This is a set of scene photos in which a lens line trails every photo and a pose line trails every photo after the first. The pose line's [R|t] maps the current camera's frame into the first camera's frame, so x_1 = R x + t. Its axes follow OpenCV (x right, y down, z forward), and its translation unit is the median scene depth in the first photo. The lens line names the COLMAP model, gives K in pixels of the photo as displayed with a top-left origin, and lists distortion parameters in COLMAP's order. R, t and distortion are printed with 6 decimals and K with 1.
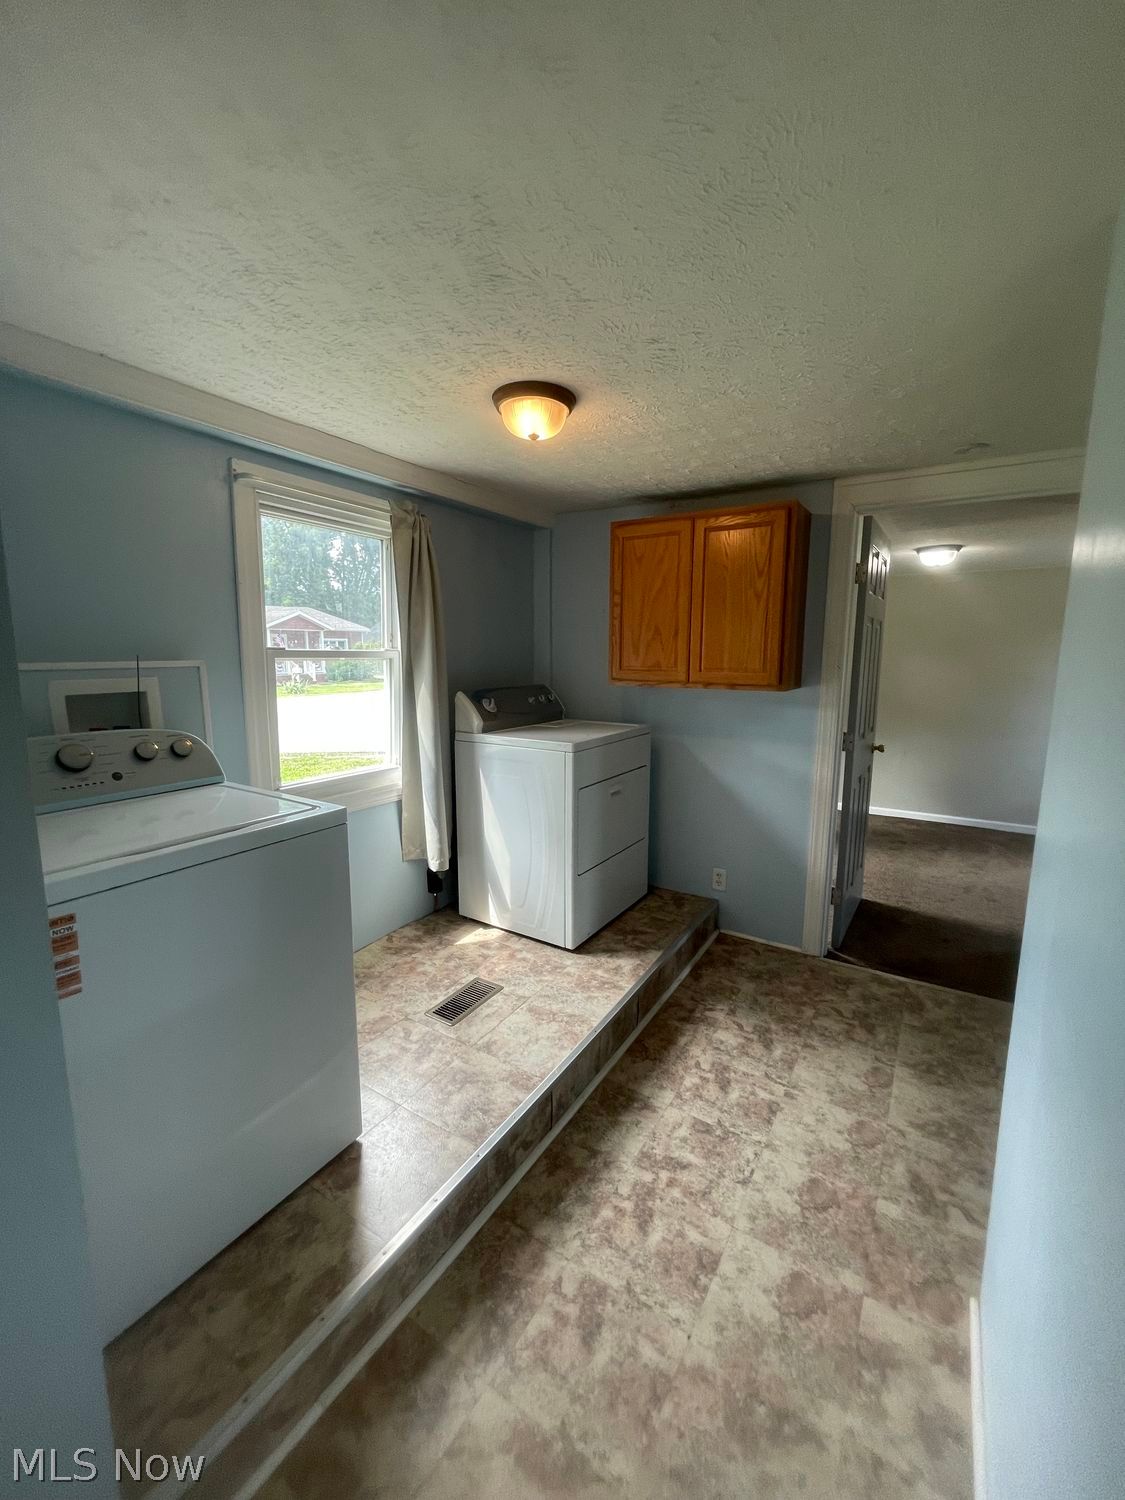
lens RADIAL K [[607.7, 0, 562.5], [0, 607.7, 750.0], [0, 0, 1]] dist [-0.000607, -0.000285]
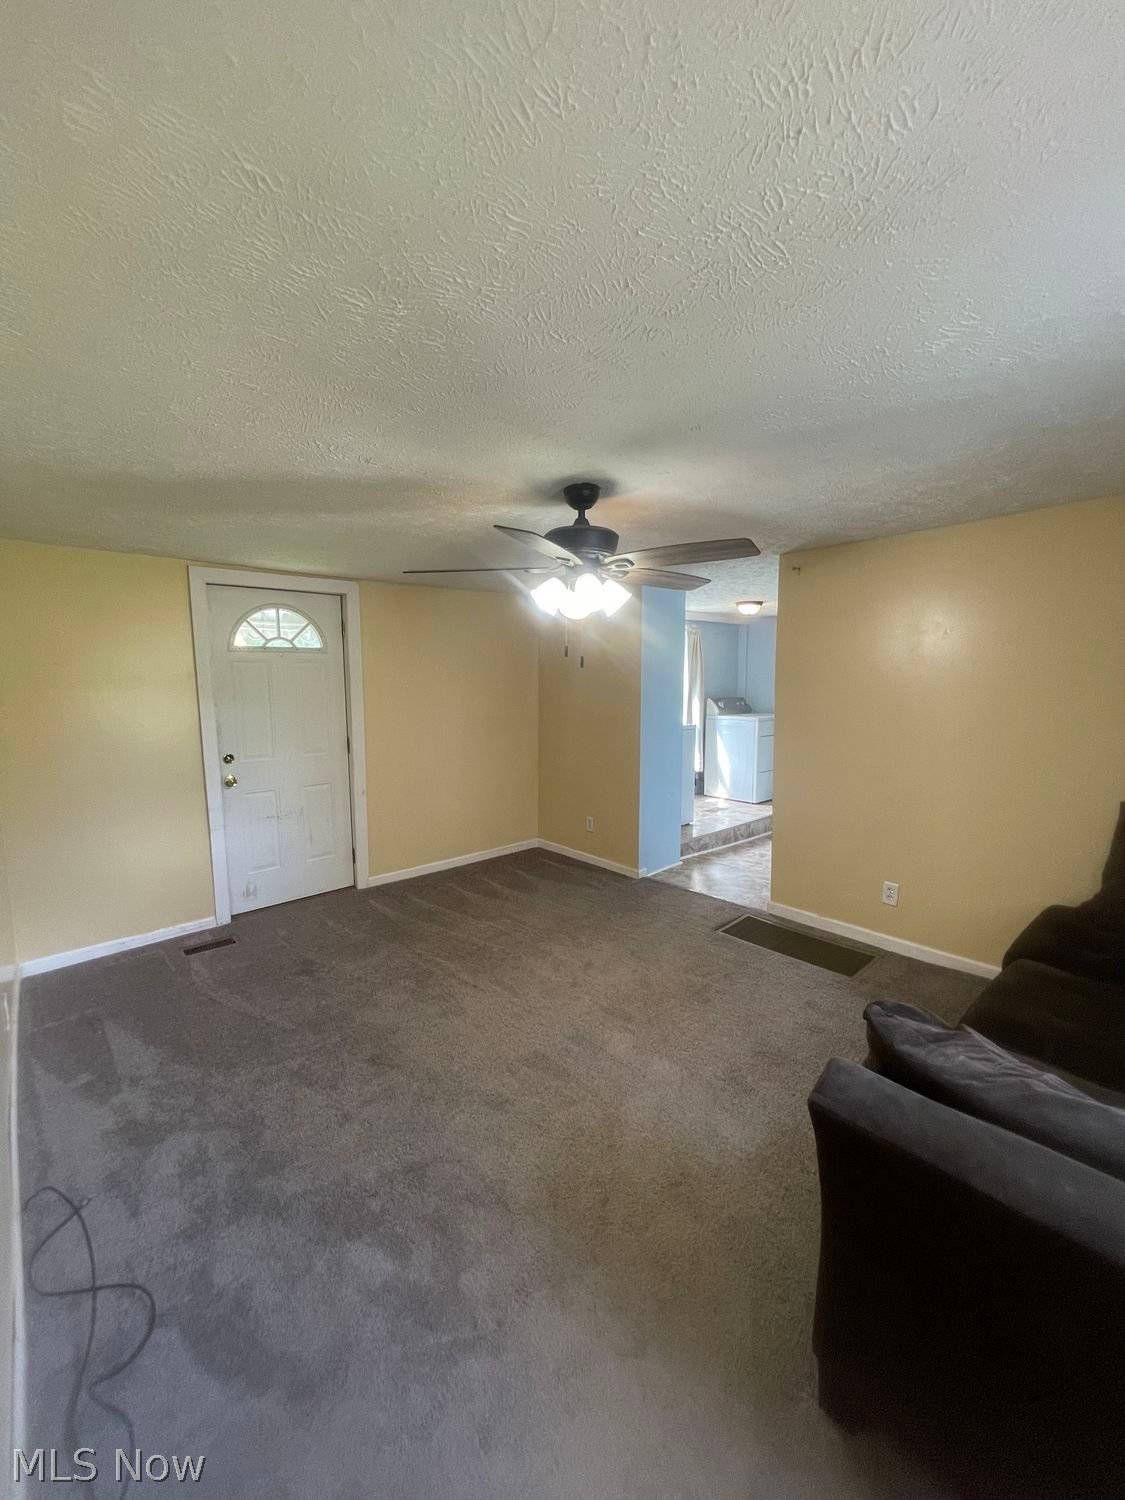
lens RADIAL K [[607.7, 0, 562.5], [0, 607.7, 750.0], [0, 0, 1]] dist [-0.000607, -0.000285]
pose [[0.962865, 0.021543, -0.269122, -0.075155], [-0.033589, 0.998625, -0.040238, 0.226963], [0.267885, 0.047783, 0.962265, -1.487618]]
